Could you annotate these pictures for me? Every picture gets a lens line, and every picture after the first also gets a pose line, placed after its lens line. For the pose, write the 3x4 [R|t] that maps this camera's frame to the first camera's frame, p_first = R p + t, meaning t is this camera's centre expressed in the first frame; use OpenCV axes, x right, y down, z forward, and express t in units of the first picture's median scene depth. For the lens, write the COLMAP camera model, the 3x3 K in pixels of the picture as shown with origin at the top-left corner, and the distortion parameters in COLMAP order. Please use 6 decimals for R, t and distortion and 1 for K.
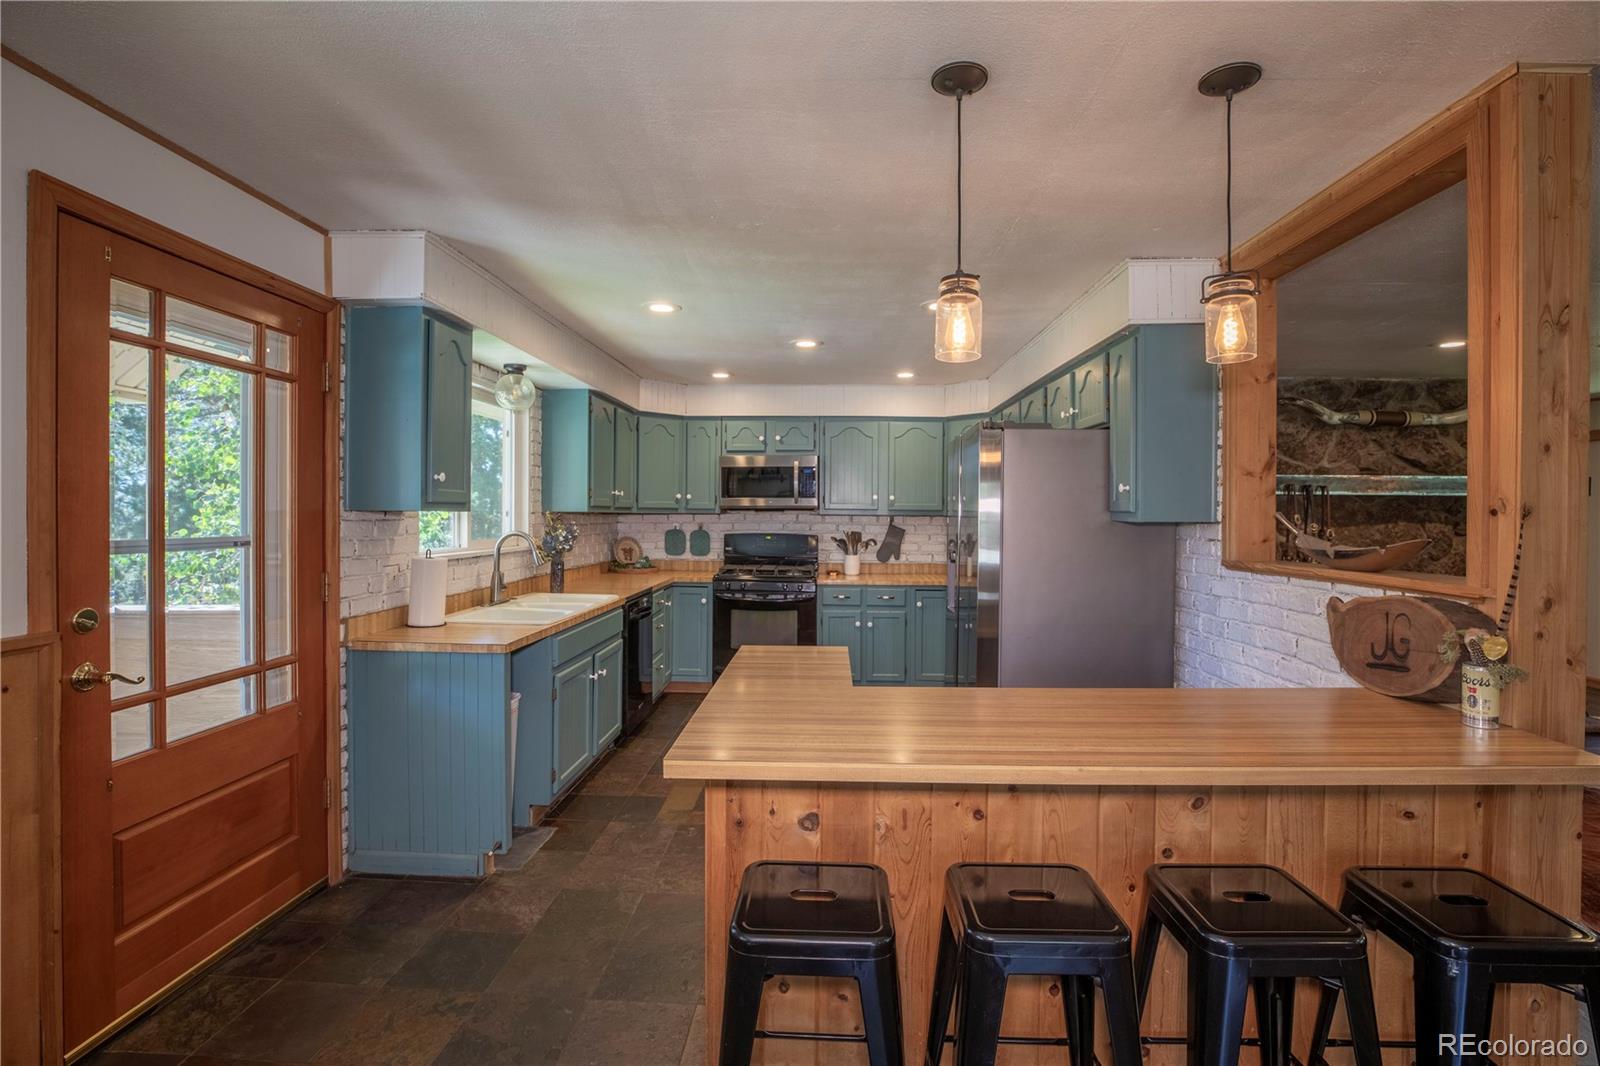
lens RADIAL K [[734.4, 0, 793.7], [0, 734.4, 522.2], [0, 0, 1]] dist [-0.021968, 0.002557]
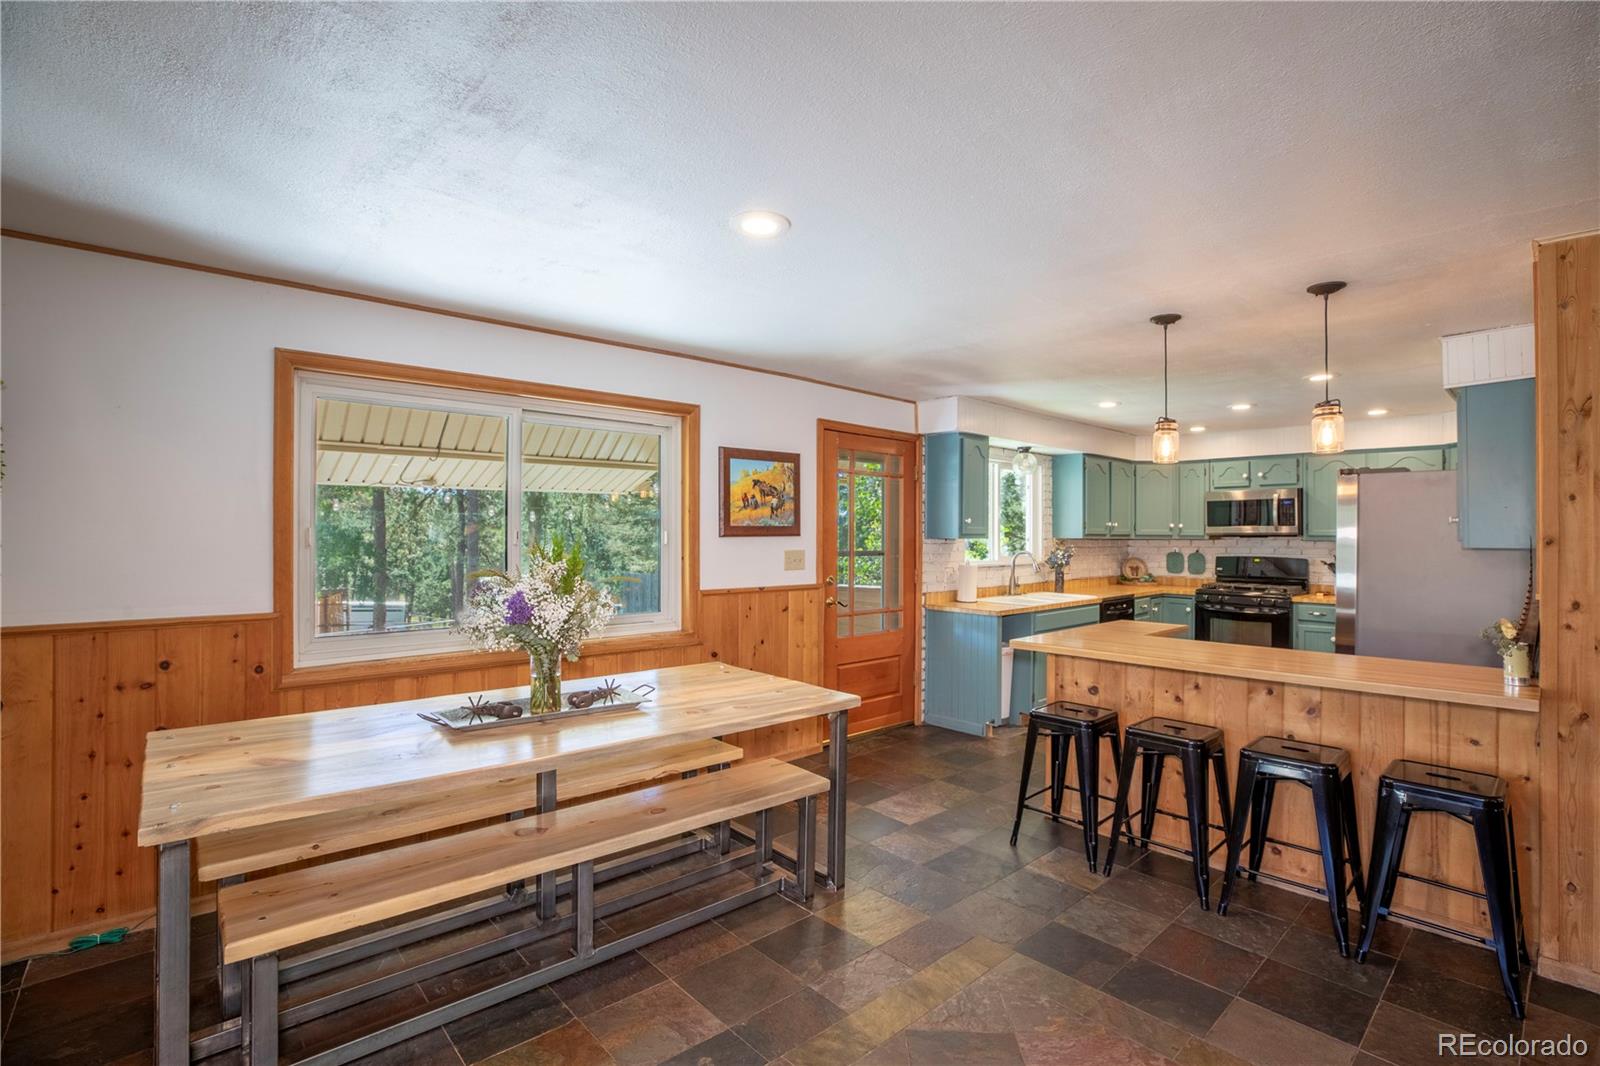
lens RADIAL K [[734.4, 0, 792.6], [0, 734.4, 537.1], [0, 0, 1]] dist [-0.021968, 0.002557]
pose [[0.695010, -0.001487, -0.718998, 0.421112], [-0.007300, 0.999932, -0.009124, 0.000712], [0.718963, 0.011590, 0.694952, -0.477318]]
